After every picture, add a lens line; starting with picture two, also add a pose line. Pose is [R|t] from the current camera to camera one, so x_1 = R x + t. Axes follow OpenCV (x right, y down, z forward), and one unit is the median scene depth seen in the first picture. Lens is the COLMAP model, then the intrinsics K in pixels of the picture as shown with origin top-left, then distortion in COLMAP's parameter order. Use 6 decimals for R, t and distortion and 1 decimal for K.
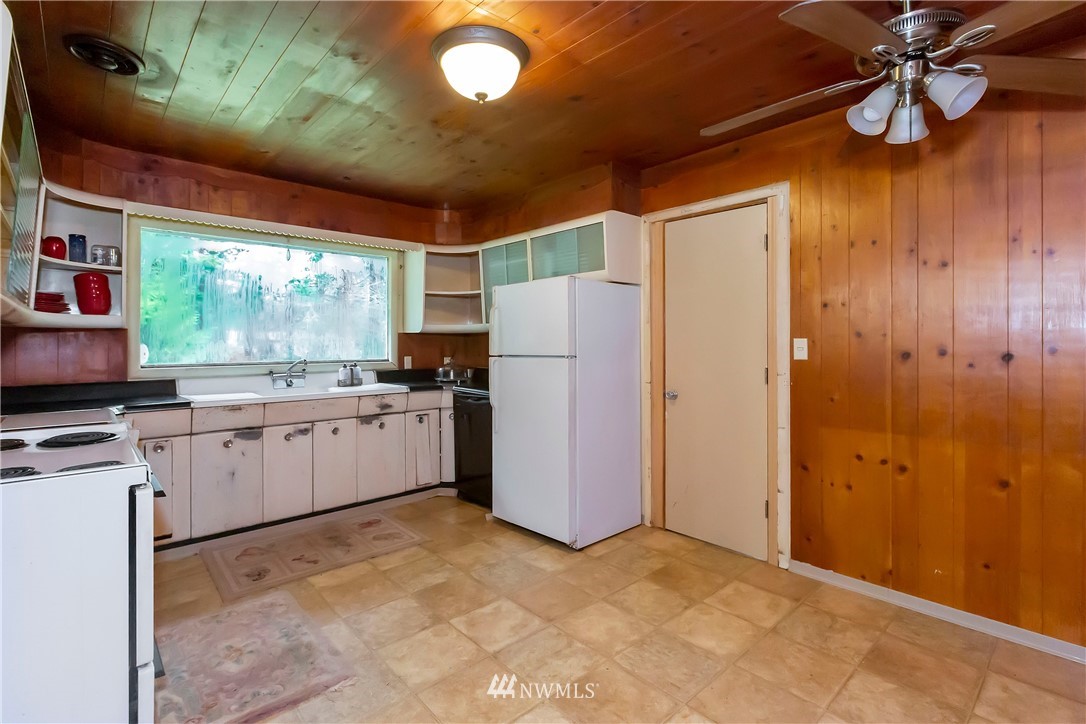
lens RADIAL K [[504.0, 0, 549.2], [0, 504.0, 340.2], [0, 0, 1]] dist [0.003867, -0.000099]
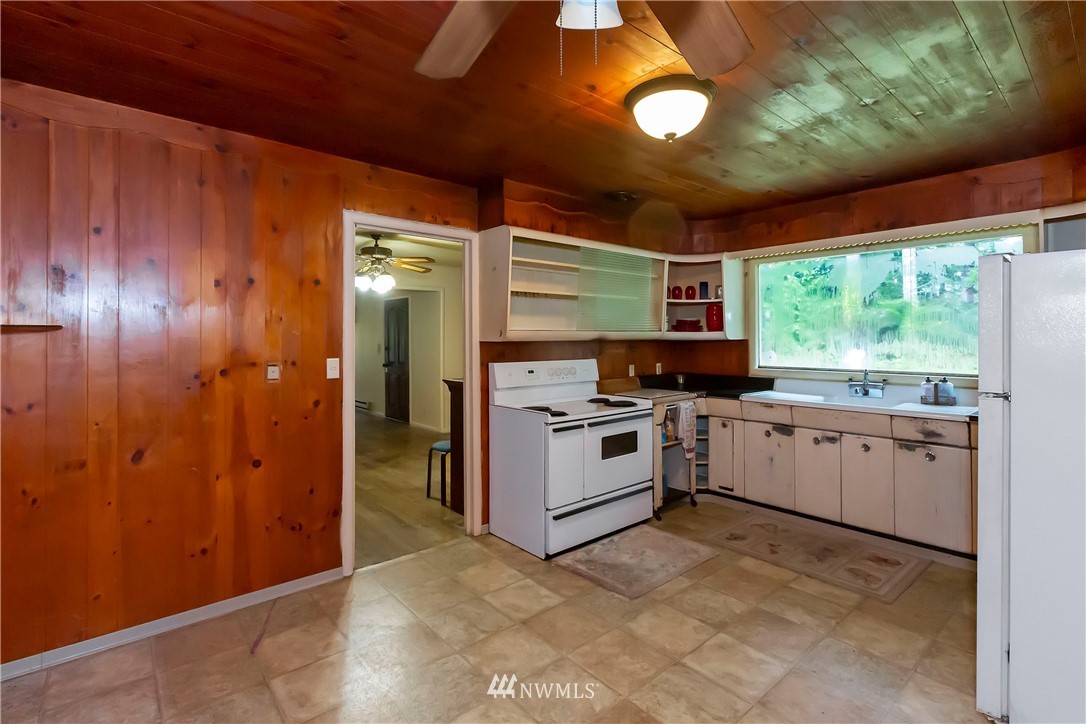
lens RADIAL K [[504.0, 0, 540.3], [0, 504.0, 334.6], [0, 0, 1]] dist [0.003867, -0.000099]
pose [[-0.029707, -0.005226, -0.999545, 0.598691], [0.009812, 0.999937, -0.005520, -0.035101], [0.999510, -0.009972, -0.029654, 0.473172]]
